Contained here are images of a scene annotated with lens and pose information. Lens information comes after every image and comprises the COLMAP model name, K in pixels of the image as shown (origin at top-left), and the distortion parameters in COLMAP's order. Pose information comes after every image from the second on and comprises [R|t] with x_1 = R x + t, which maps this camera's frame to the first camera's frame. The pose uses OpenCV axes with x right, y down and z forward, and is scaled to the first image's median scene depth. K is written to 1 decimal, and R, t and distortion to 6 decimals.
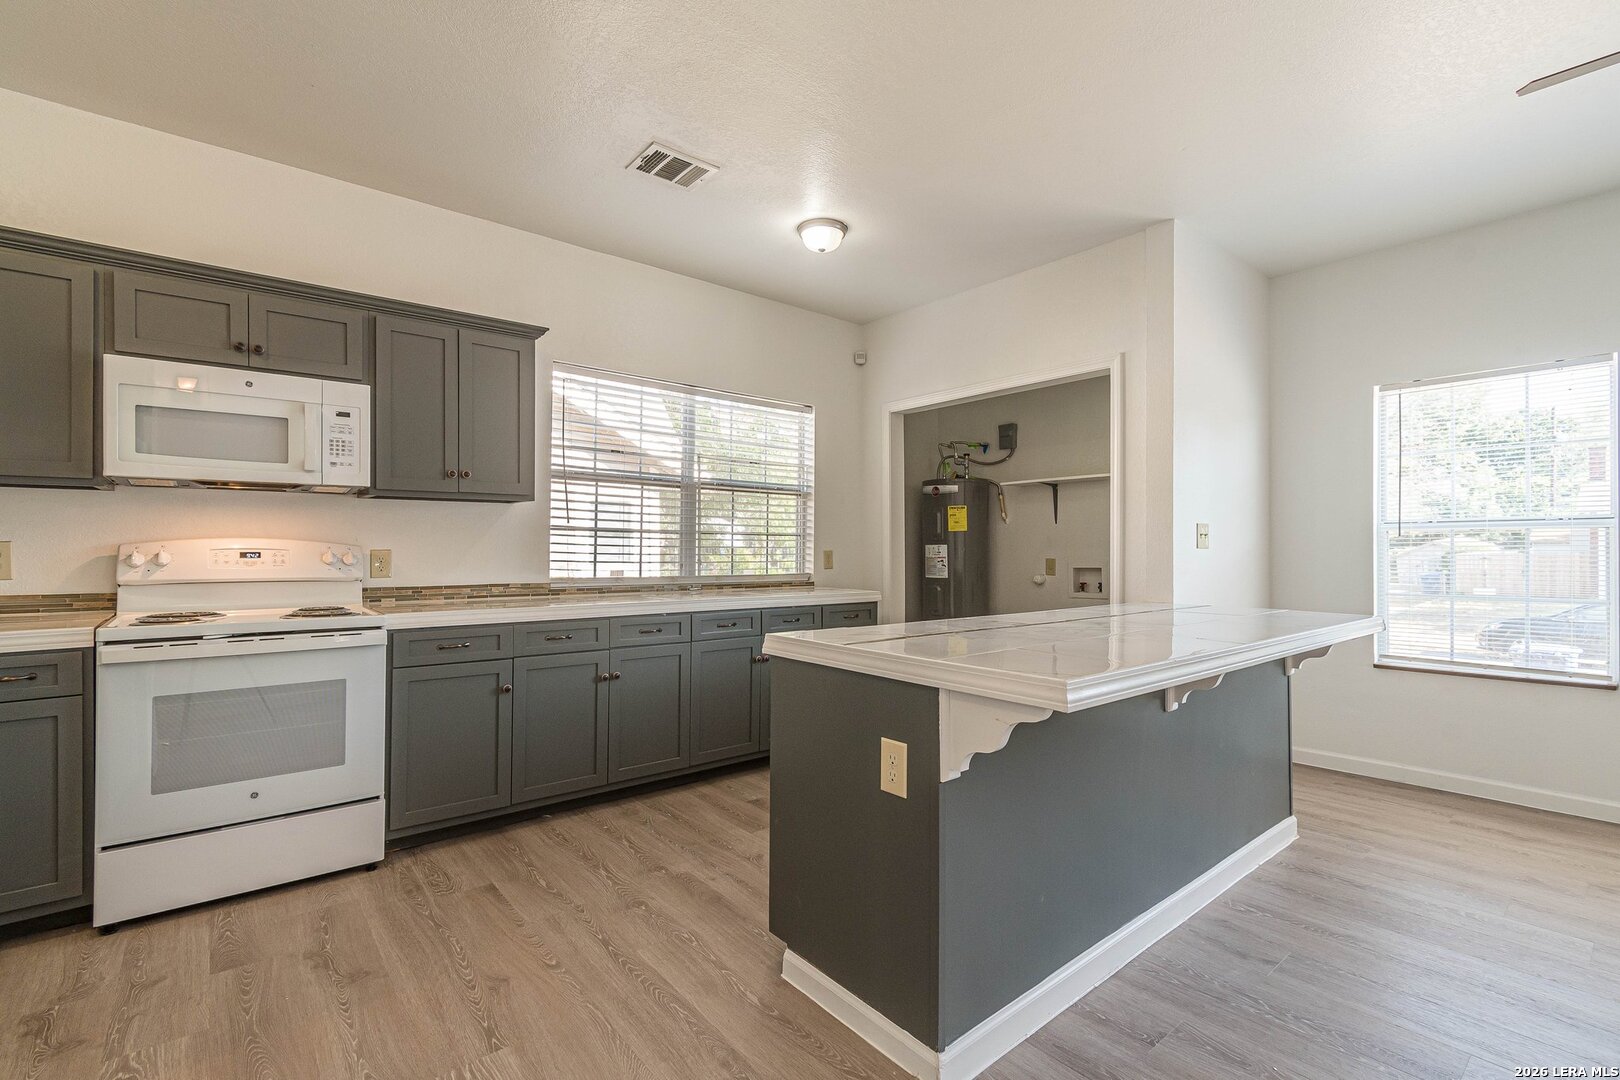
lens RADIAL K [[716.4, 0, 802.7], [0, 716.4, 548.3], [0, 0, 1]] dist [-0.001222, 0.000538]
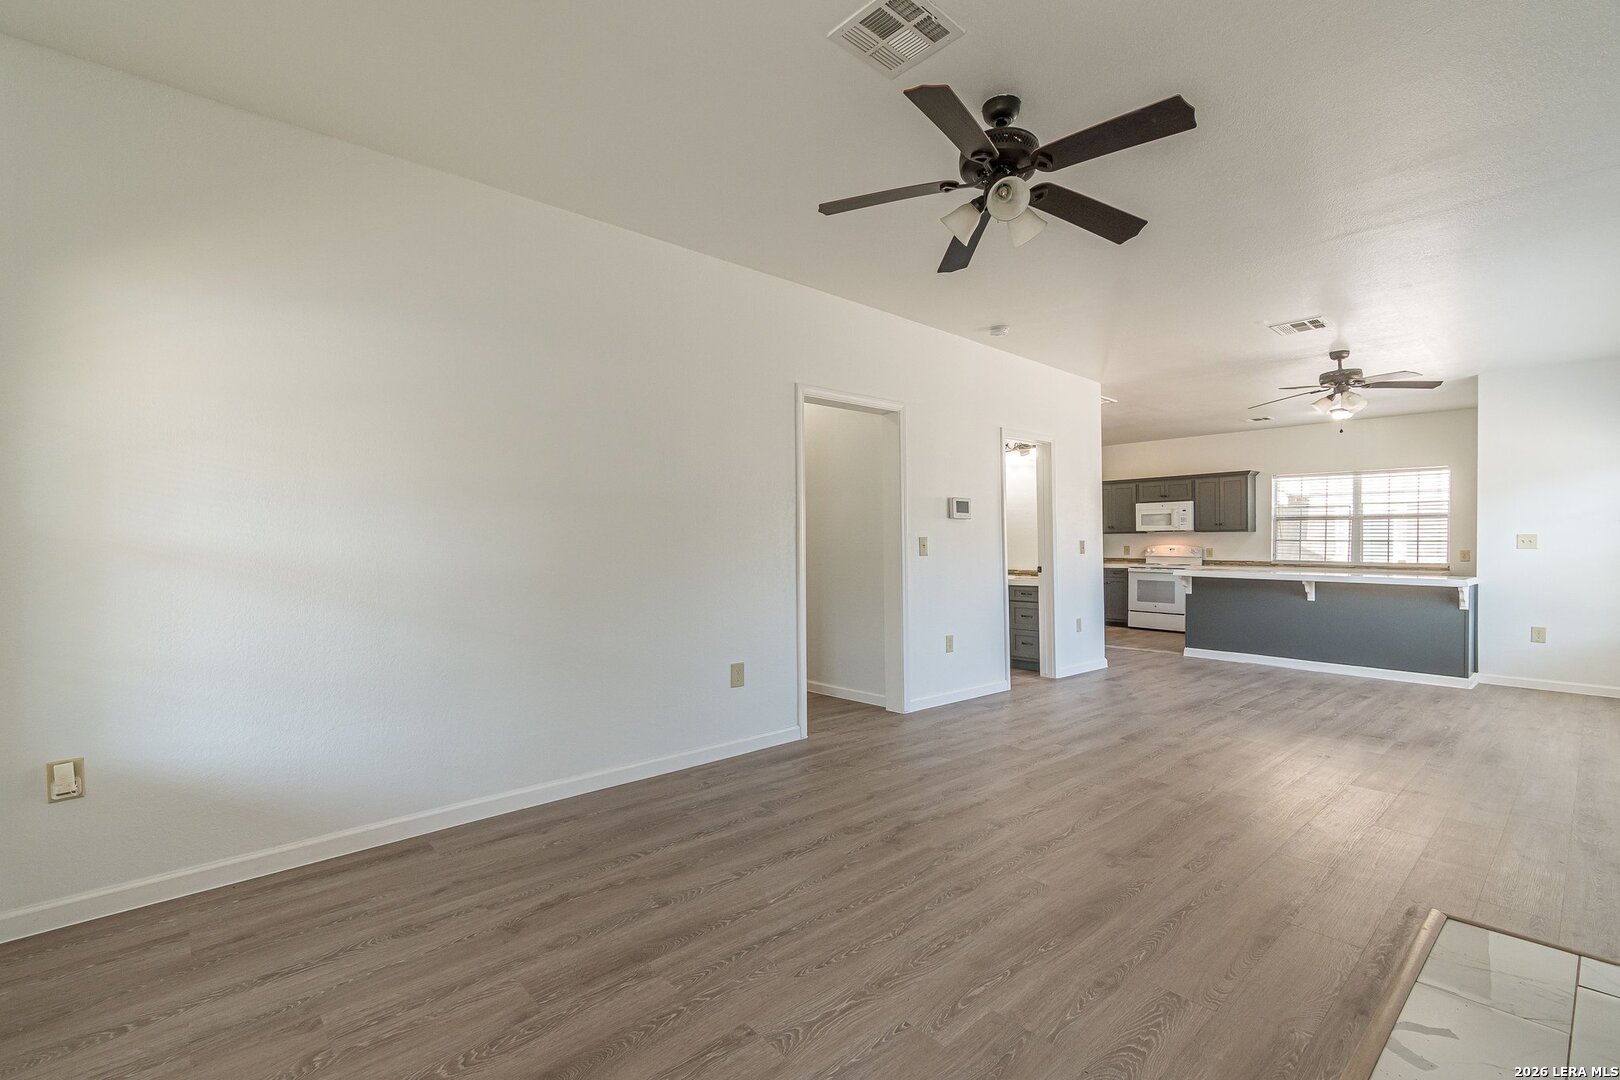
lens RADIAL K [[716.4, 0, 802.9], [0, 716.4, 540.4], [0, 0, 1]] dist [-0.001222, 0.000538]
pose [[0.028326, -0.015311, -0.999481, 2.243679], [-0.016263, 0.999743, -0.015776, 0.040742], [0.999466, 0.016702, 0.028070, -0.787556]]
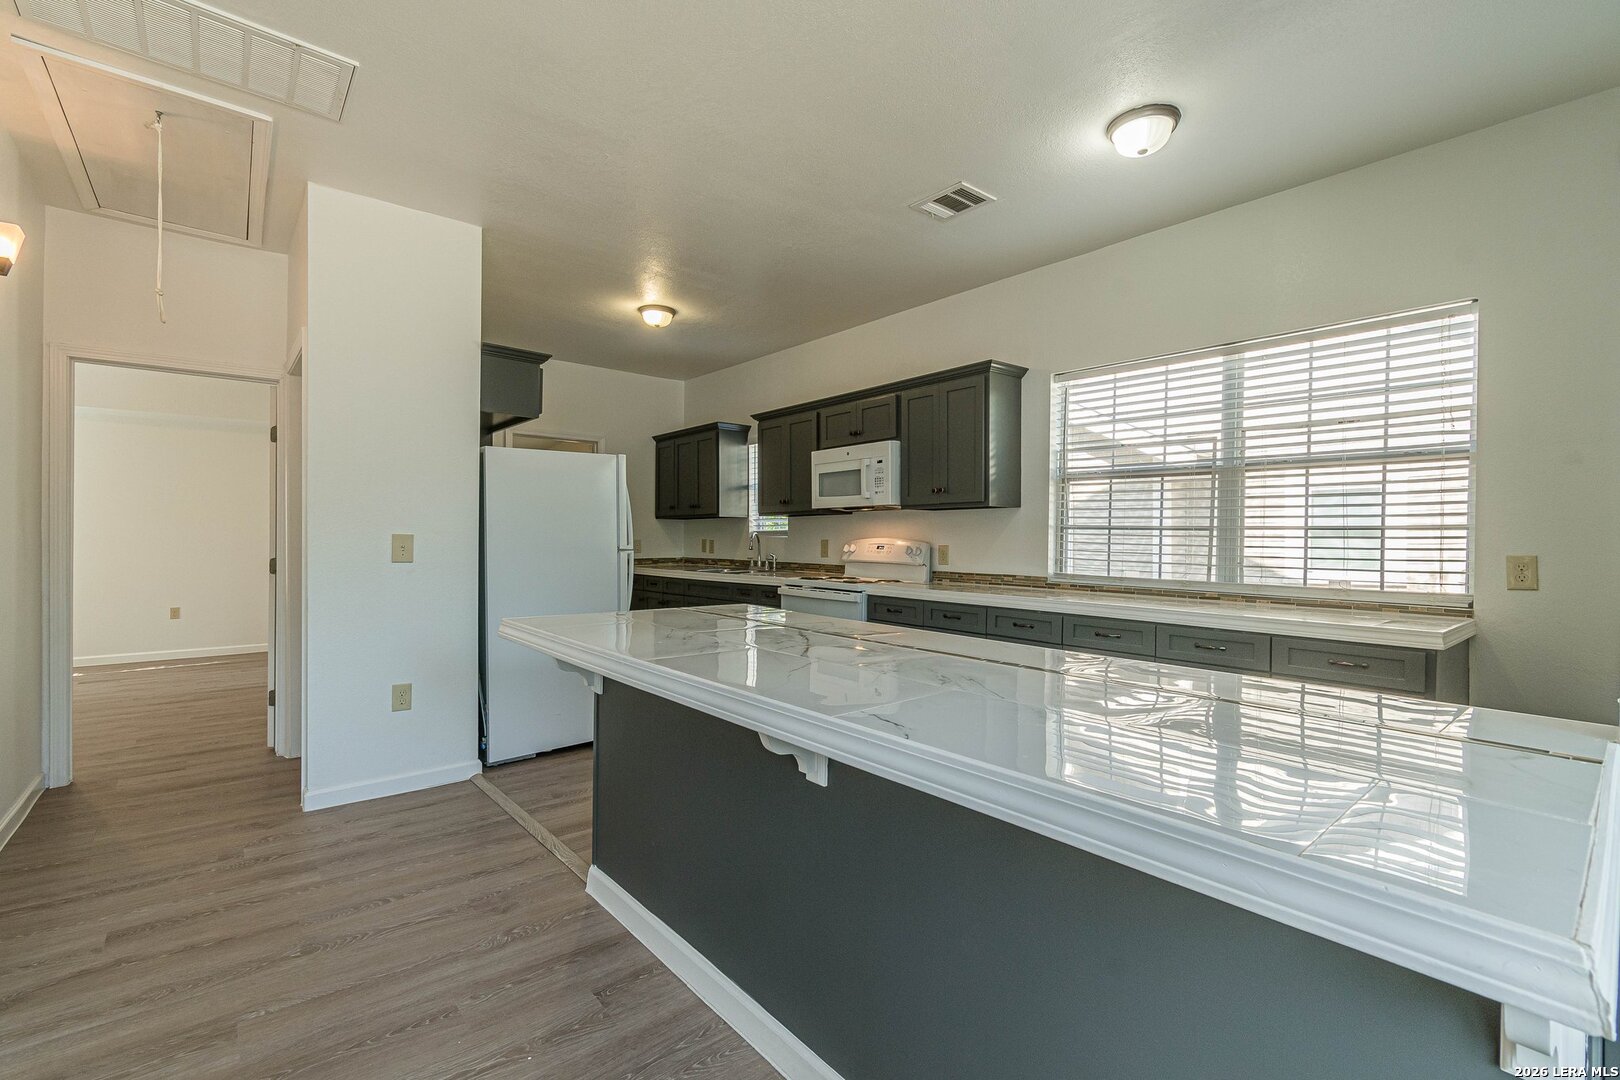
lens RADIAL K [[716.4, 0, 811.4], [0, 716.4, 552.0], [0, 0, 1]] dist [-0.001222, 0.000538]
pose [[0.012146, 0.005676, -0.999910, 0.763141], [-0.019851, 0.999788, 0.005434, 0.010829], [0.999729, 0.019783, 0.012256, 0.635229]]
